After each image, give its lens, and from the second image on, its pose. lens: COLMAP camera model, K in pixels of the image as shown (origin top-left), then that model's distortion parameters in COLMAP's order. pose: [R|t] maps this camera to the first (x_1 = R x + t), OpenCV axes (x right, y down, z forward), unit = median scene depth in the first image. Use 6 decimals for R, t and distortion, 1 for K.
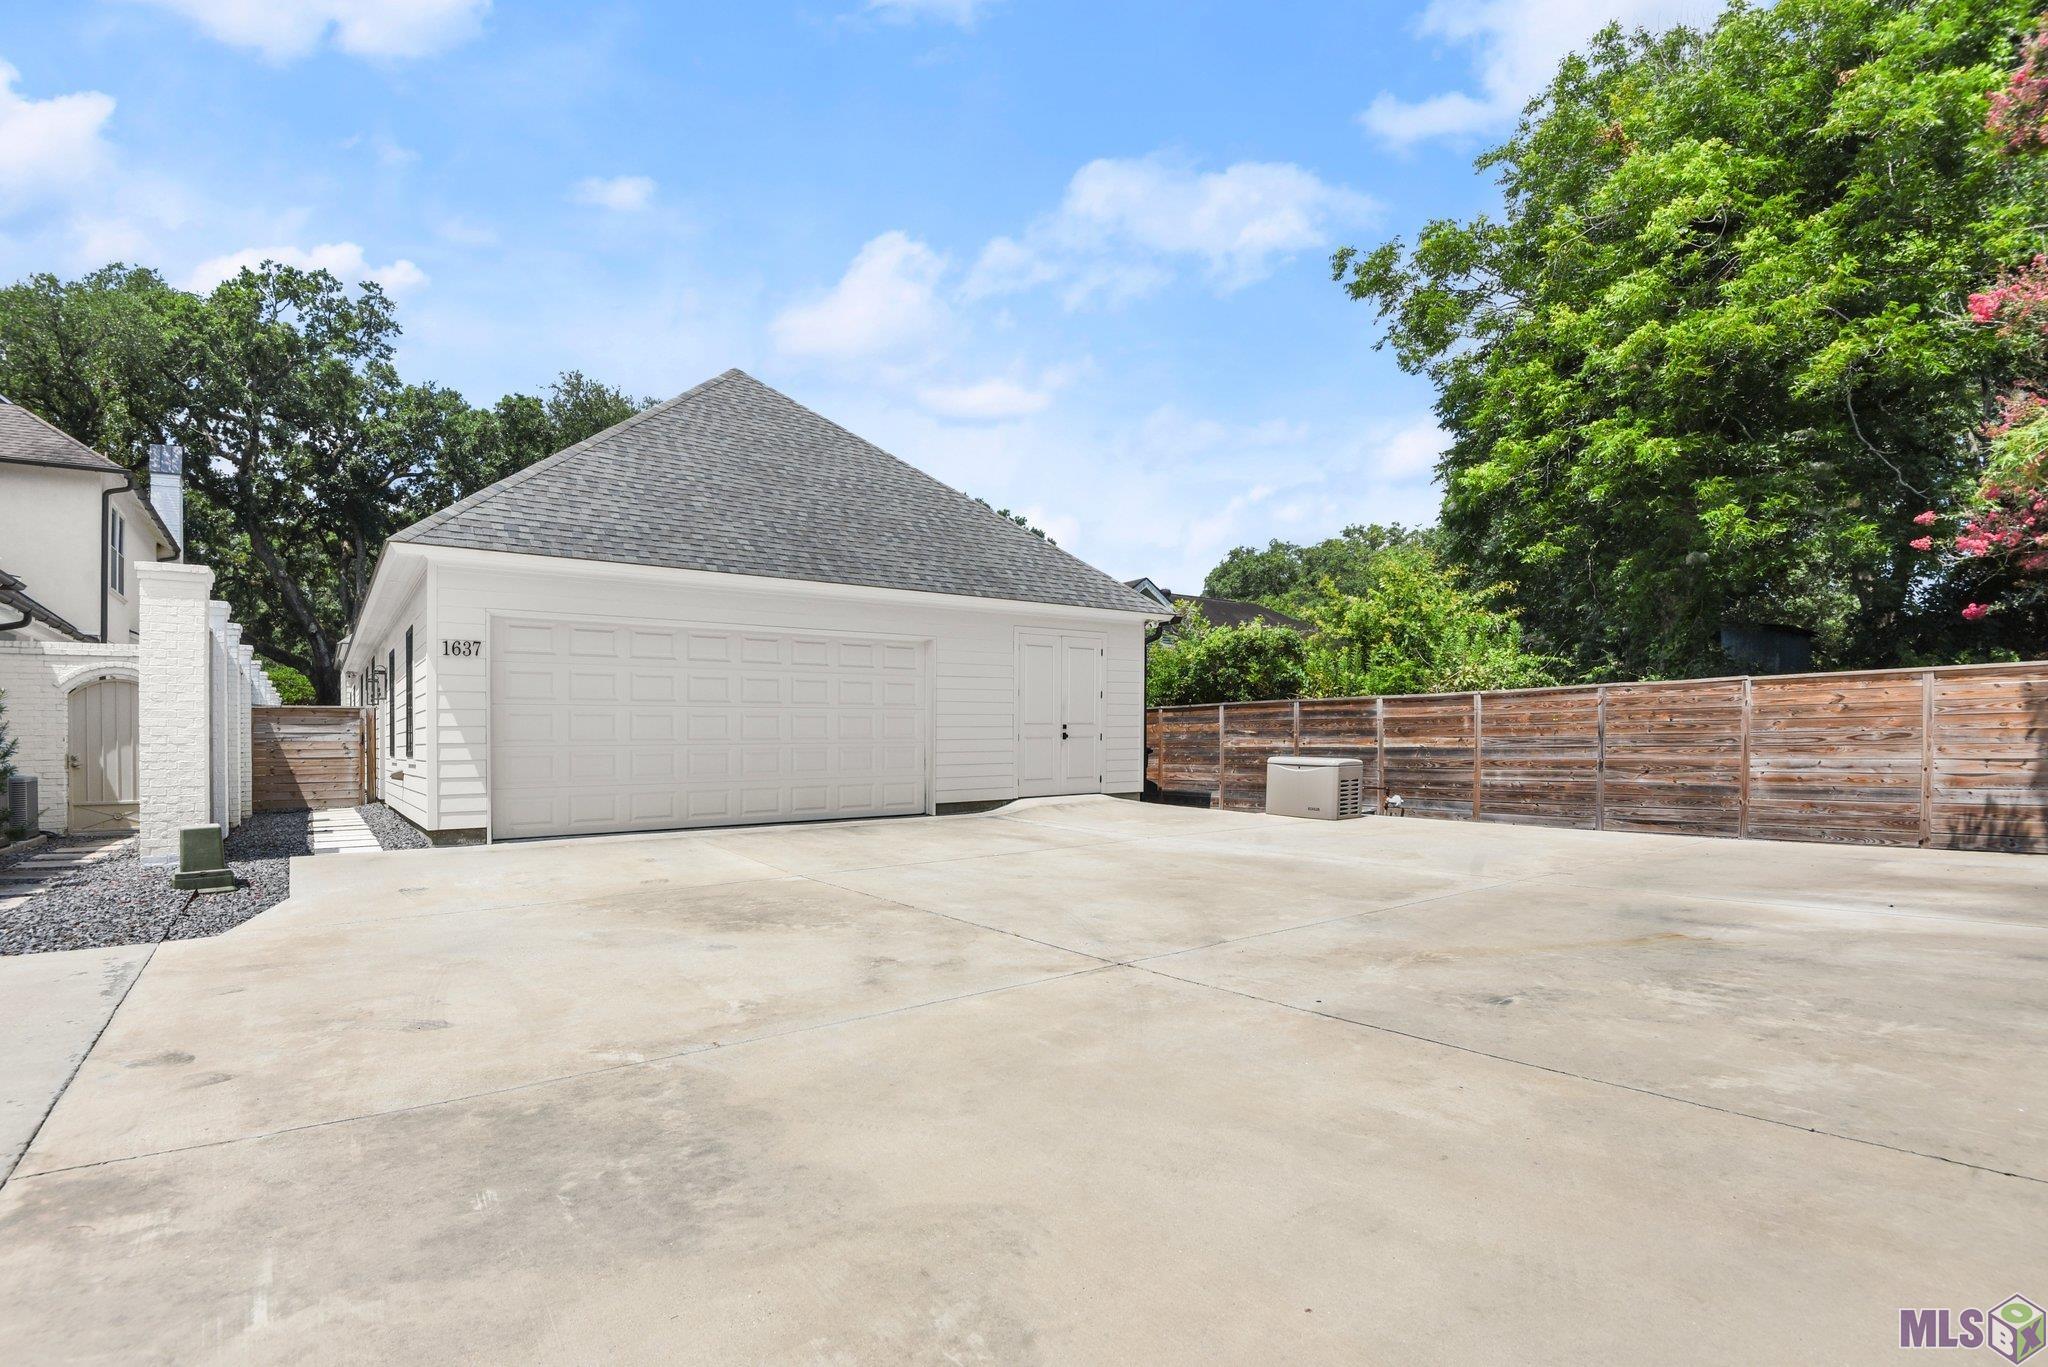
lens RADIAL K [[985.1, 0, 988.0], [0, 985.1, 741.2], [0, 0, 1]] dist [-0.009637, -0.030688]
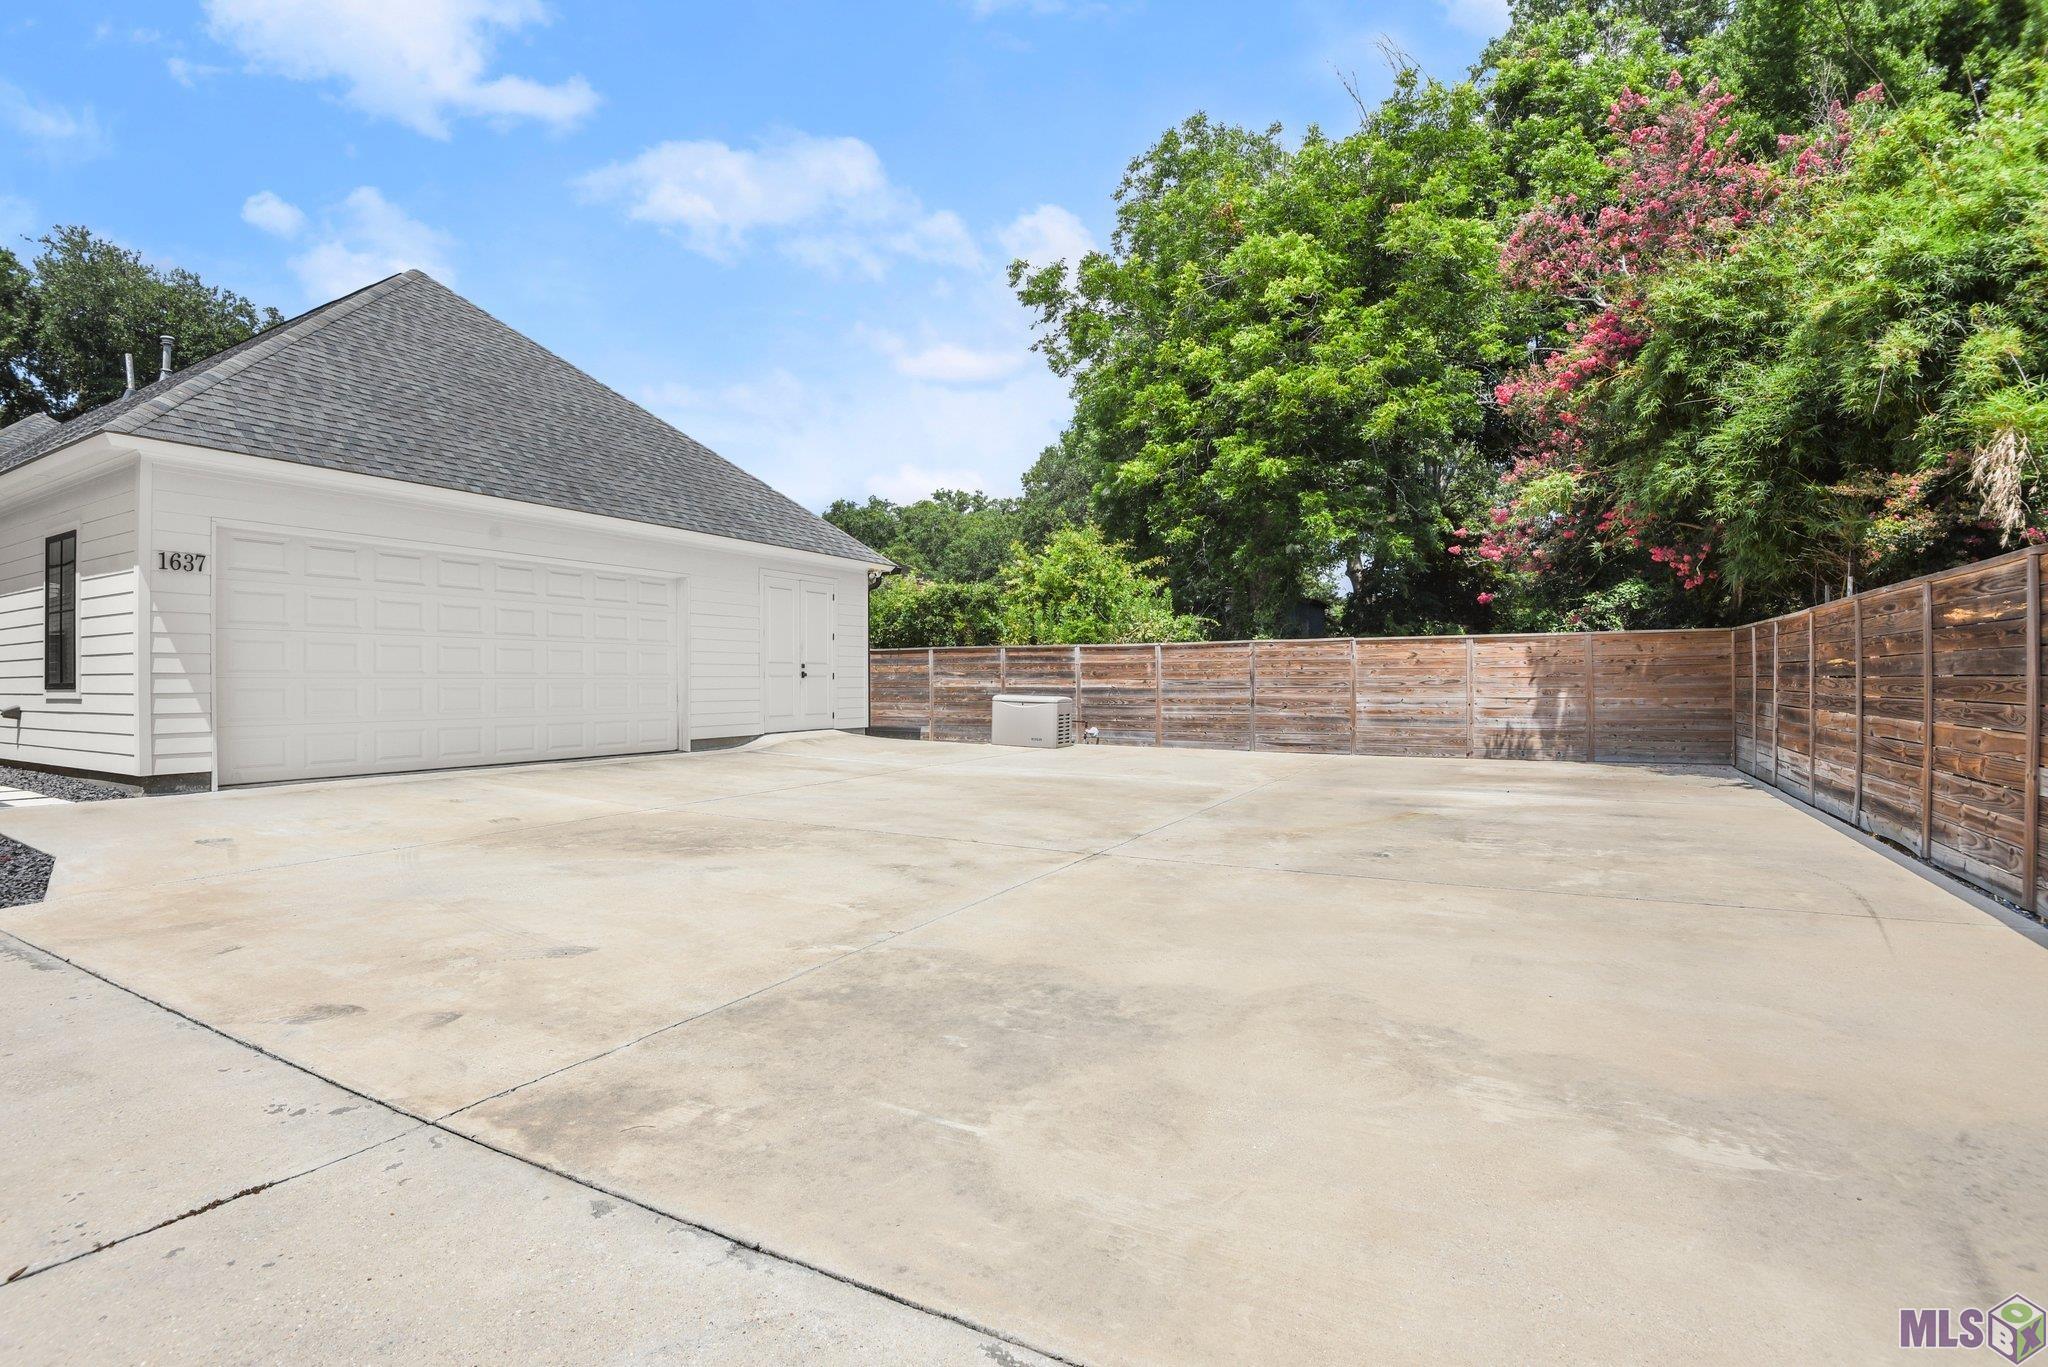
lens RADIAL K [[943.6, 0, 1024.0], [0, 943.6, 683.5], [0, 0, 1]] dist [-0.054982, -0.000887]
pose [[0.903399, 0.009721, 0.428692, -0.165161], [-0.009889, 0.999949, -0.001835, 0.004243], [-0.428688, -0.002582, 0.903449, -0.016489]]
